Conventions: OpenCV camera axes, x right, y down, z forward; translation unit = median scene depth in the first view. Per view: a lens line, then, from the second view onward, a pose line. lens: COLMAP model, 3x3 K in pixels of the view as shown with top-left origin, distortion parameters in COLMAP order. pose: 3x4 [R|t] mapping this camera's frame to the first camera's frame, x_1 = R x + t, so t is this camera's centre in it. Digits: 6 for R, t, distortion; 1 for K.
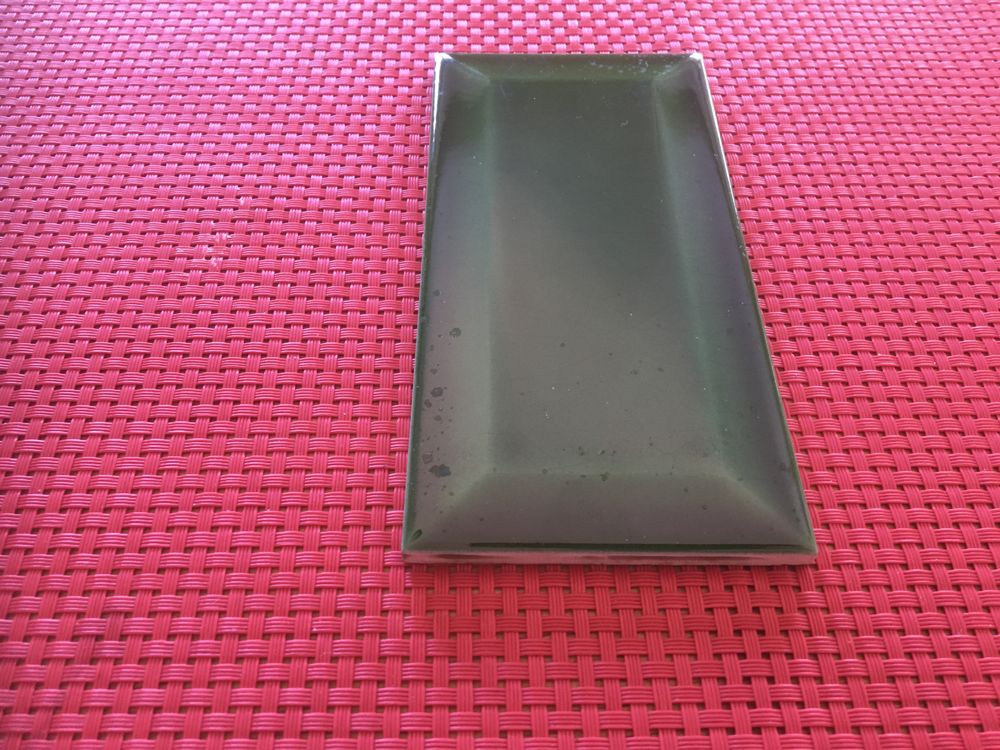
lens RADIAL K [[841.6, 0, 498.9], [0, 841.6, 375.0], [0, 0, 1]] dist [0.005729, -0.008656]
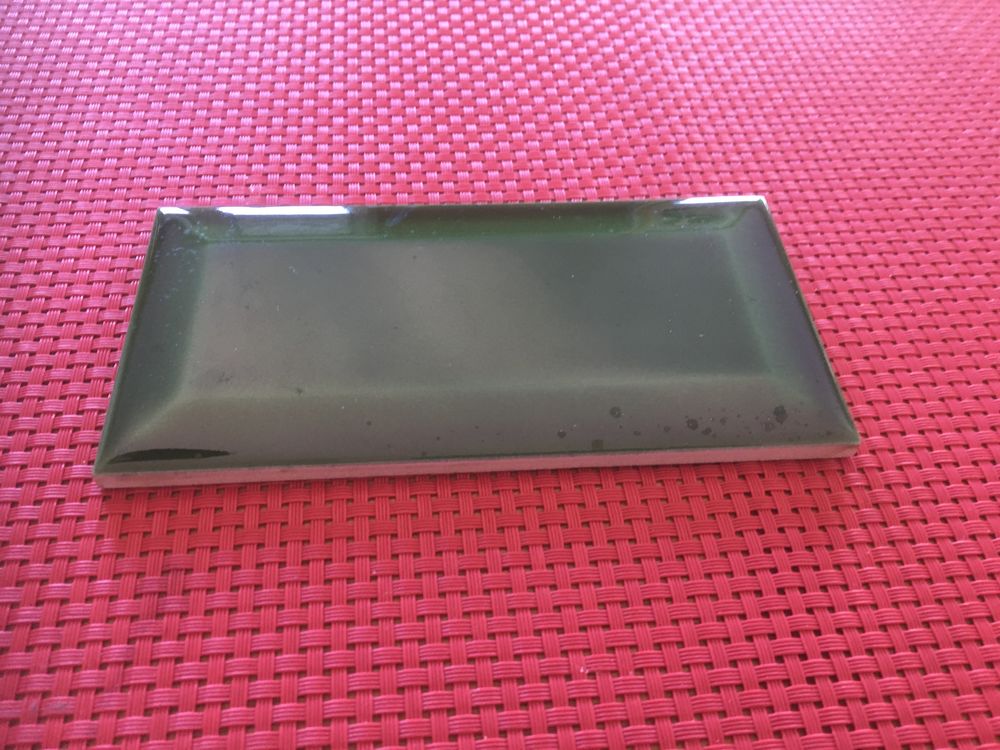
lens RADIAL K [[841.6, 0, 526.3], [0, 841.6, 352.1], [0, 0, 1]] dist [0.005729, -0.008656]
pose [[0.995131, -0.050049, 0.084903, -0.076044], [0.054103, 0.997469, -0.046143, 0.063635], [-0.082379, 0.050512, 0.995320, -0.043869]]
